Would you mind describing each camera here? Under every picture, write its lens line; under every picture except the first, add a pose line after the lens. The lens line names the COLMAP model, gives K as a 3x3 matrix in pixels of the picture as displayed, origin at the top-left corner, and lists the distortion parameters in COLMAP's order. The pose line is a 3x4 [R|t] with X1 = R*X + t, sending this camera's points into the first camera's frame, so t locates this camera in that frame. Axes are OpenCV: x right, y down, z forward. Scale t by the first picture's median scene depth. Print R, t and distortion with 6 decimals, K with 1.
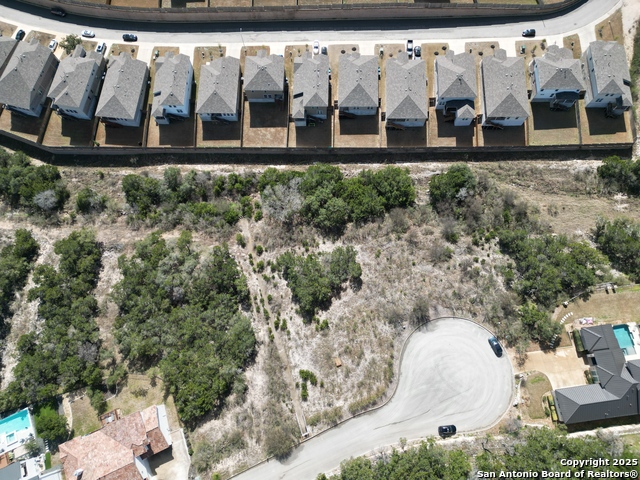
lens RADIAL K [[451.5, 0, 317.4], [0, 451.5, 238.4], [0, 0, 1]] dist [0.076455, -0.068660]
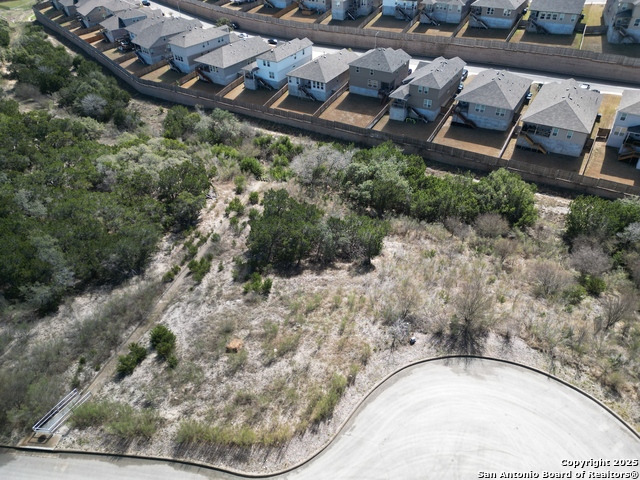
lens RADIAL K [[451.5, 0, 317.4], [0, 451.5, 238.4], [0, 0, 1]] dist [0.076455, -0.068660]
pose [[0.862193, 0.323329, -0.389976, 0.220961], [-0.483603, 0.754558, -0.443587, 0.312151], [0.150835, 0.571051, 0.806938, 0.541673]]
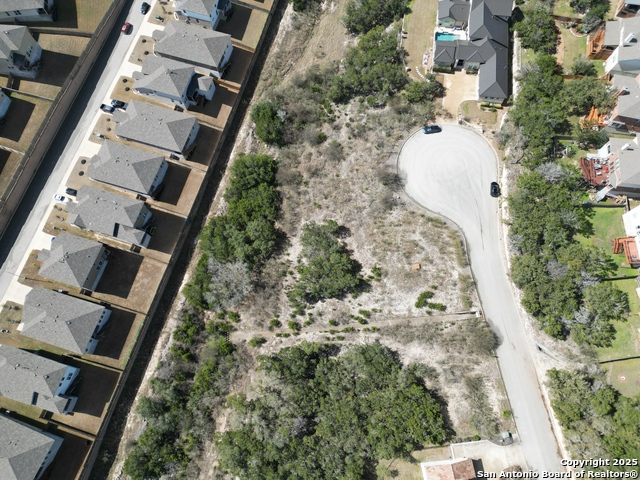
lens RADIAL K [[451.5, 0, 317.4], [0, 451.5, 238.4], [0, 0, 1]] dist [0.076455, -0.068660]
pose [[0.264408, -0.904809, 0.333779, -0.259124], [0.924700, 0.336145, 0.178707, -0.116446], [-0.273893, 0.261394, 0.925557, 0.101351]]
